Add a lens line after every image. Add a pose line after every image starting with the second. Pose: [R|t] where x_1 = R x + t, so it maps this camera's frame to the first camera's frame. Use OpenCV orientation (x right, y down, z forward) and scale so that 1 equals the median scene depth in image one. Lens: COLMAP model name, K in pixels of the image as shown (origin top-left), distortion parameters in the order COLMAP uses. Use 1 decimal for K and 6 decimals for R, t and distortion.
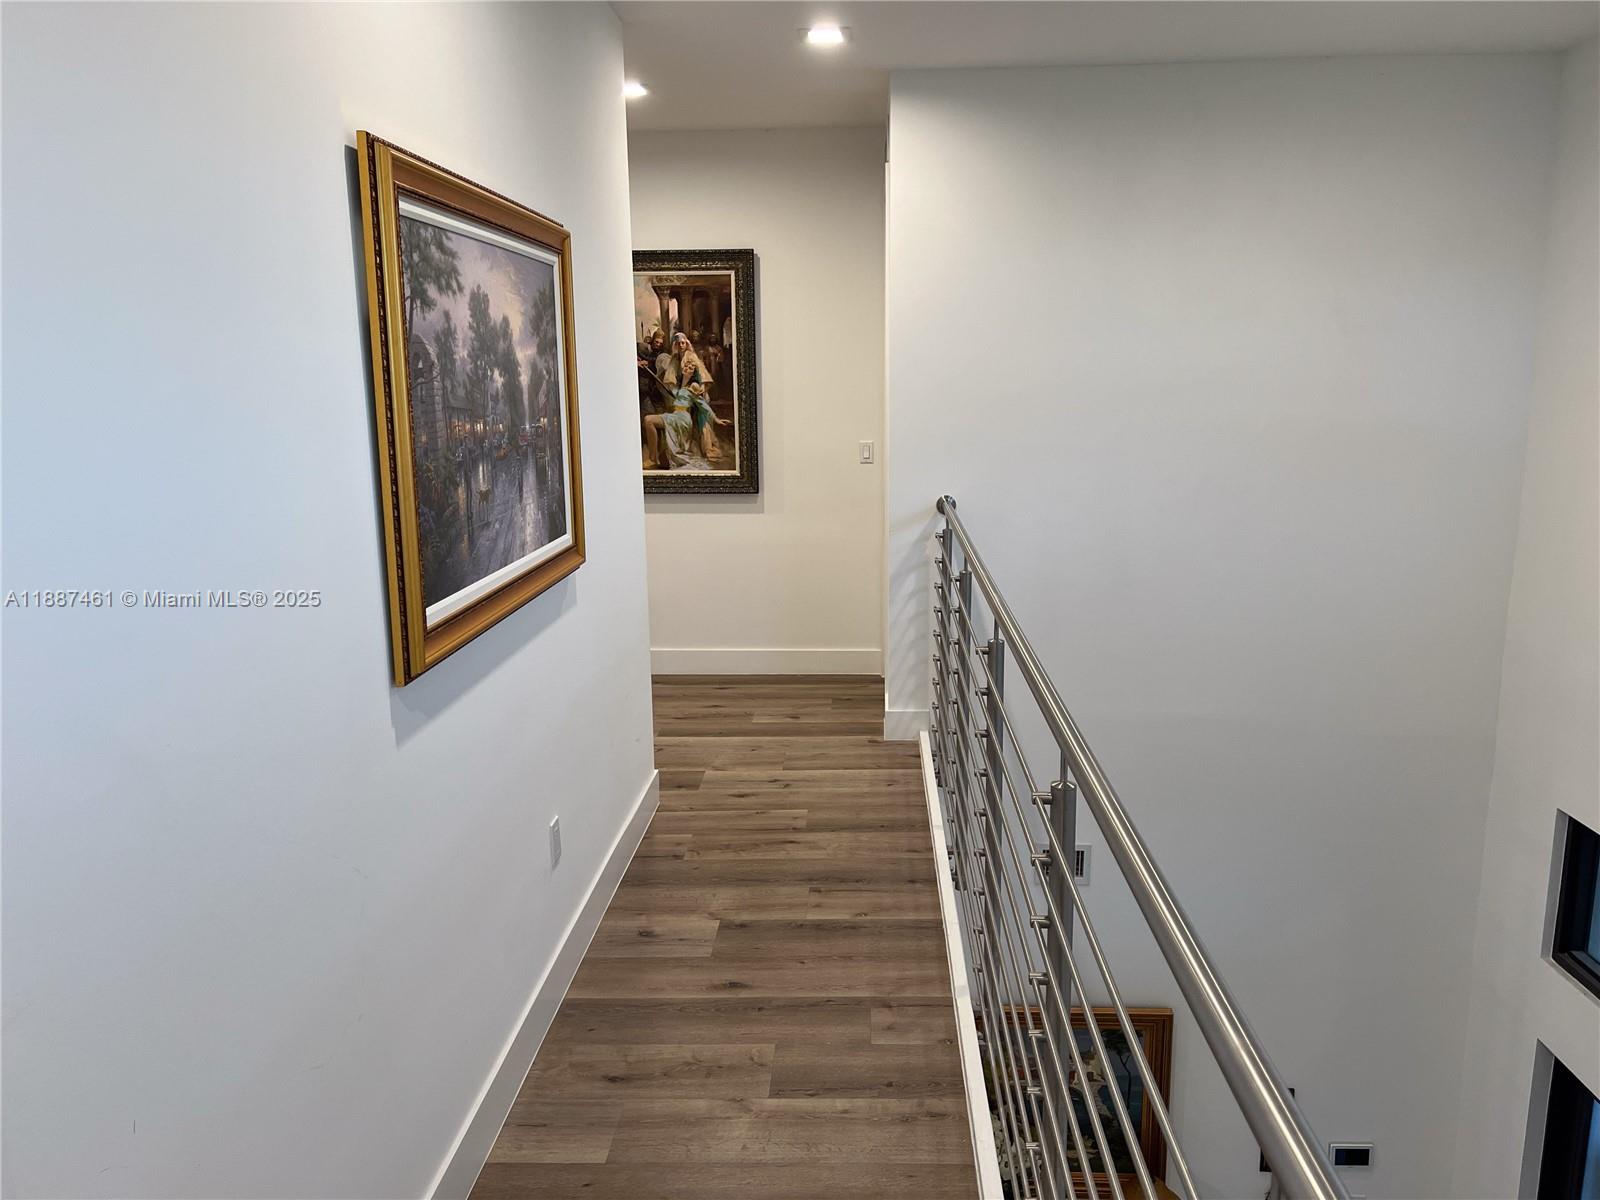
lens RADIAL K [[1194.1, 0, 800.0], [0, 1194.1, 600.0], [0, 0, 1]] dist [0.096350, -0.261831]
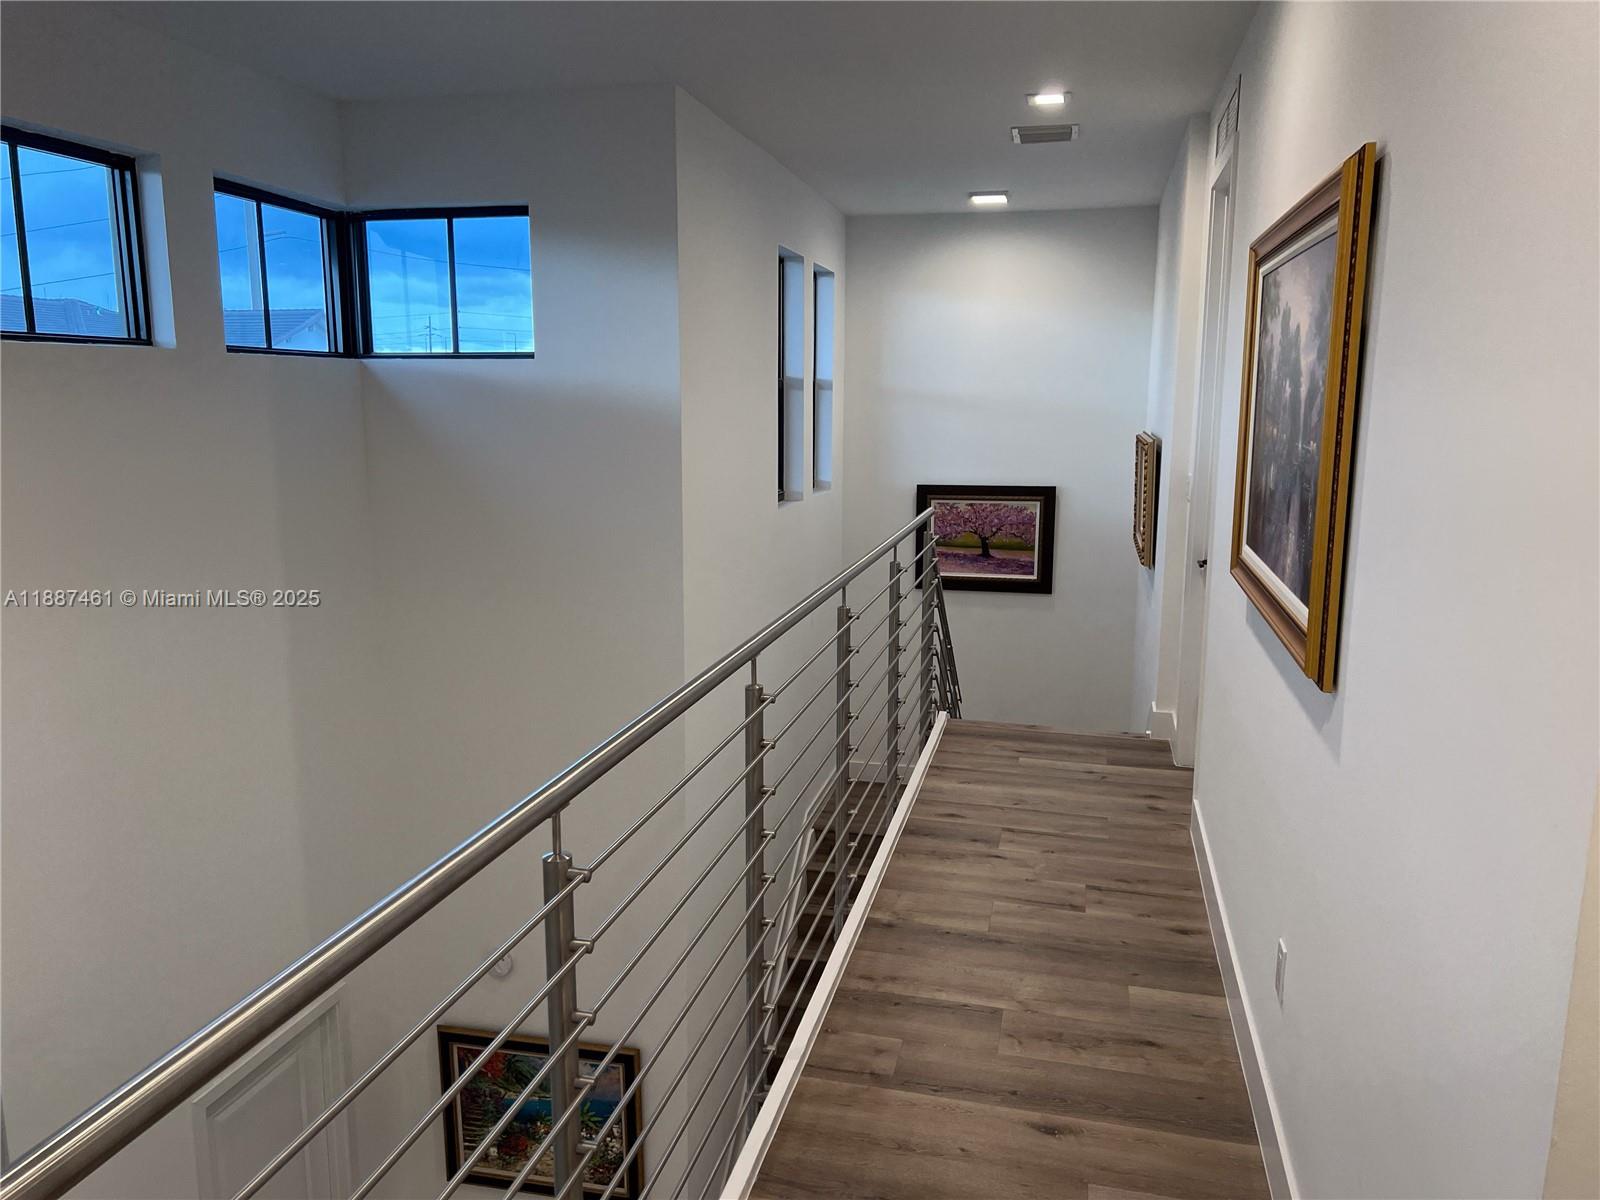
lens RADIAL K [[1194.1, 0, 800.0], [0, 1194.1, 600.0], [0, 0, 1]] dist [0.096350, -0.261831]
pose [[-0.984092, -0.016950, 0.176850, -0.030362], [0.047069, 0.934991, 0.351533, -0.354896], [-0.171312, 0.354265, -0.919320, 1.861936]]
